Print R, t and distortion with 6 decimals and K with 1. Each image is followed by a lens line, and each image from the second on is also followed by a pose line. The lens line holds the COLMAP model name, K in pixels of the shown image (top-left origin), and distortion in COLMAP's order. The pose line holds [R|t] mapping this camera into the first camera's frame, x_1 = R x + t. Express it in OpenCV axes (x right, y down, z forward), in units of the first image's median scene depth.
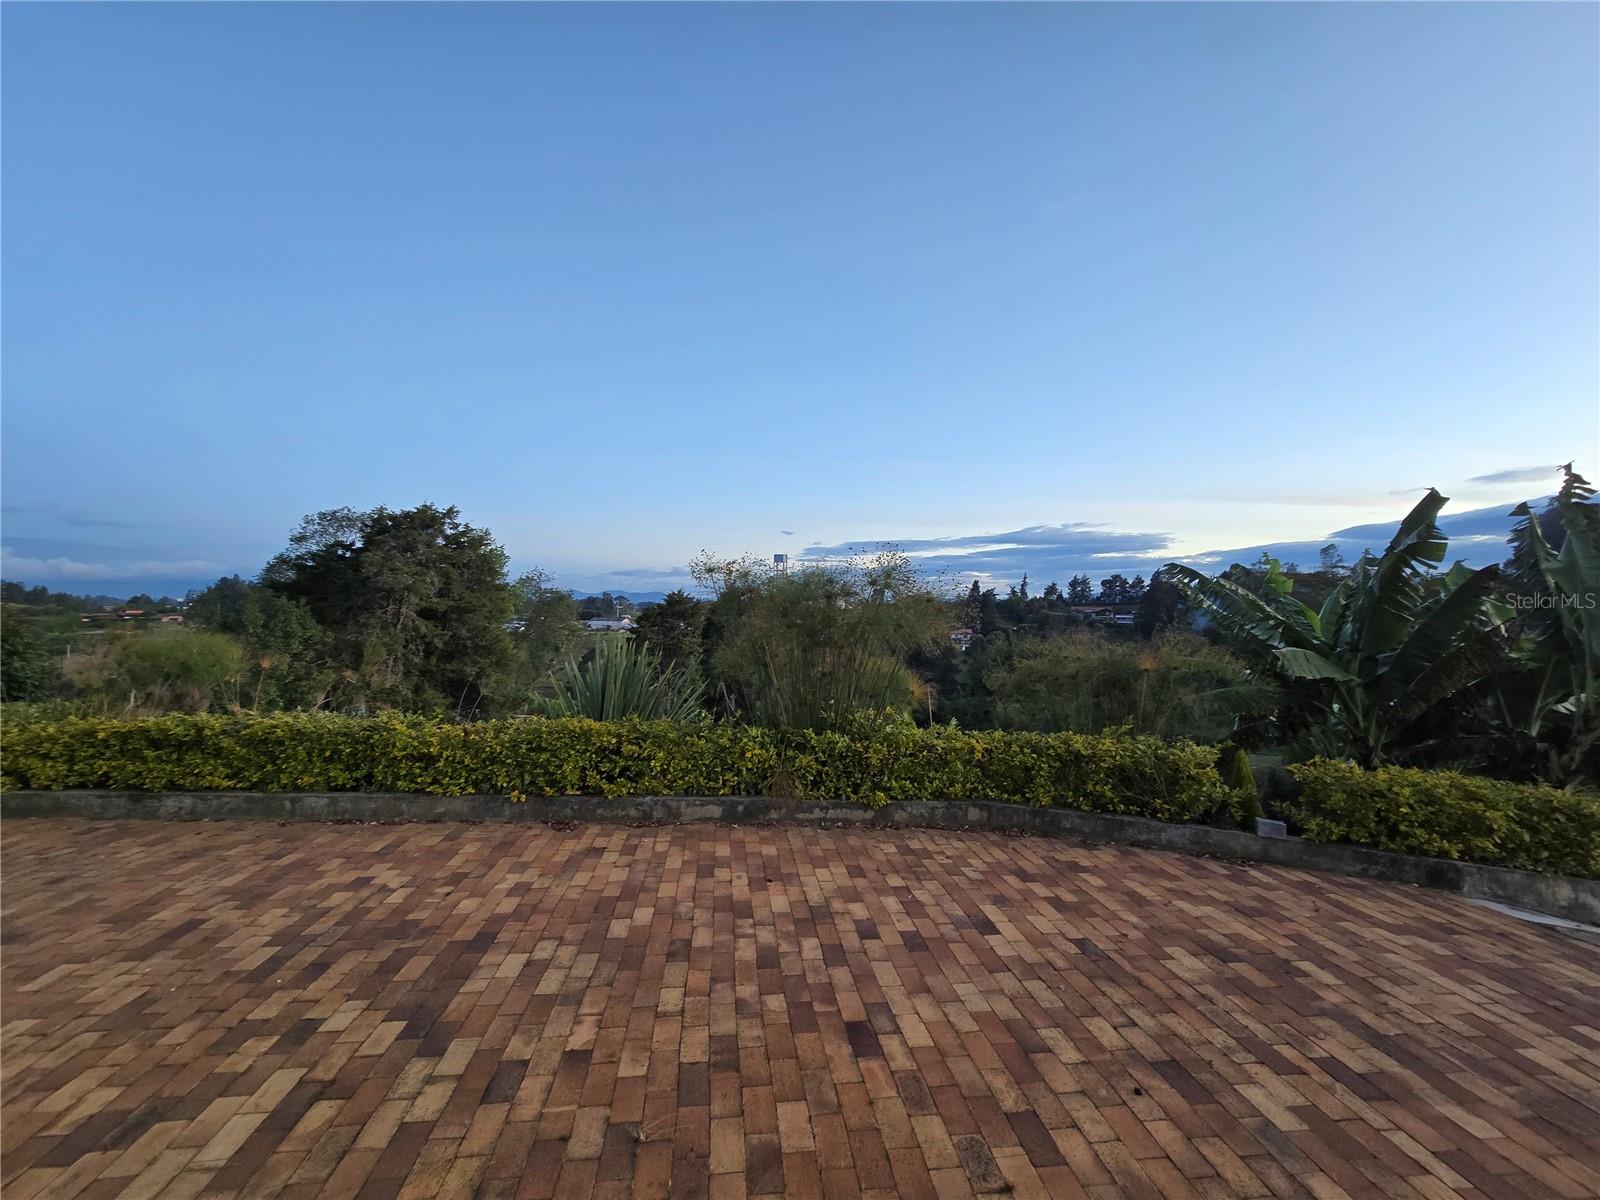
lens RADIAL K [[653.3, 0, 806.3], [0, 653.3, 597.3], [0, 0, 1]] dist [-0.003563, 0.000294]
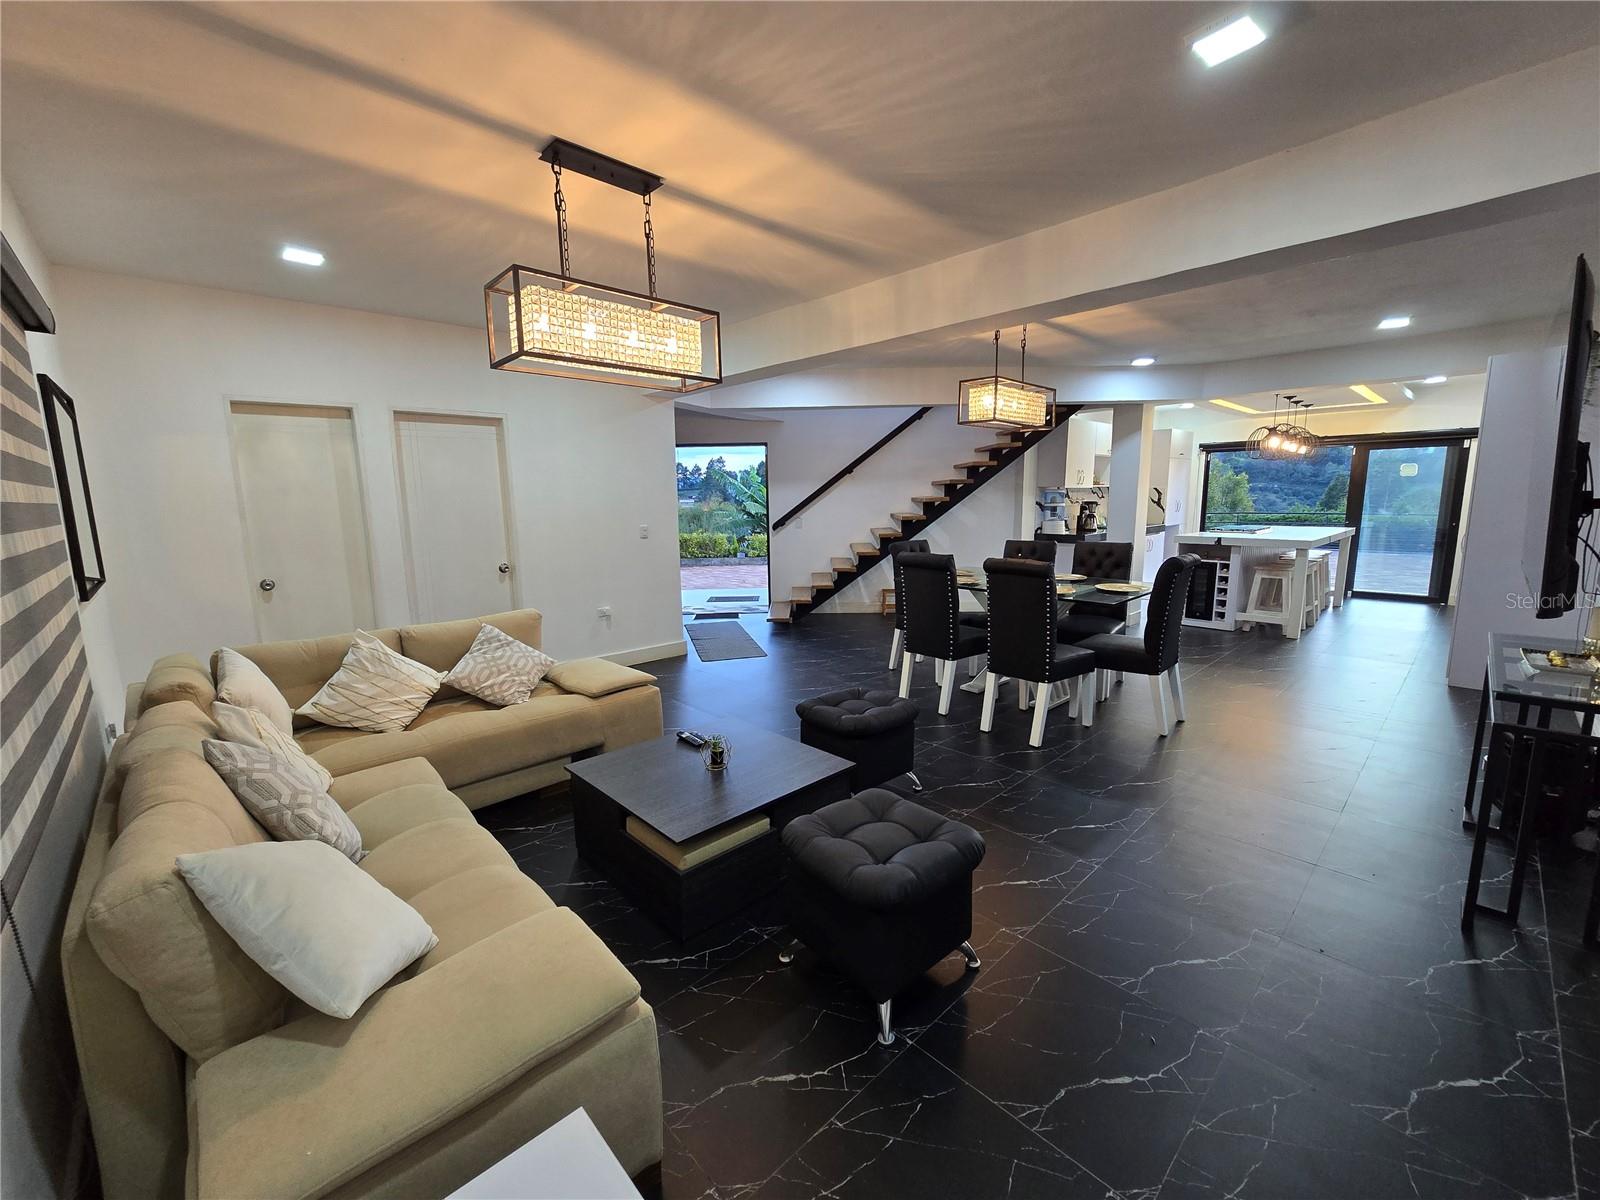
lens RADIAL K [[653.3, 0, 820.3], [0, 653.3, 588.0], [0, 0, 1]] dist [-0.003563, 0.000294]
pose [[0.793111, -0.108840, 0.599274, -0.918317], [0.013983, 0.986899, 0.160735, -0.011210], [-0.608917, -0.119101, 0.784242, -1.757945]]
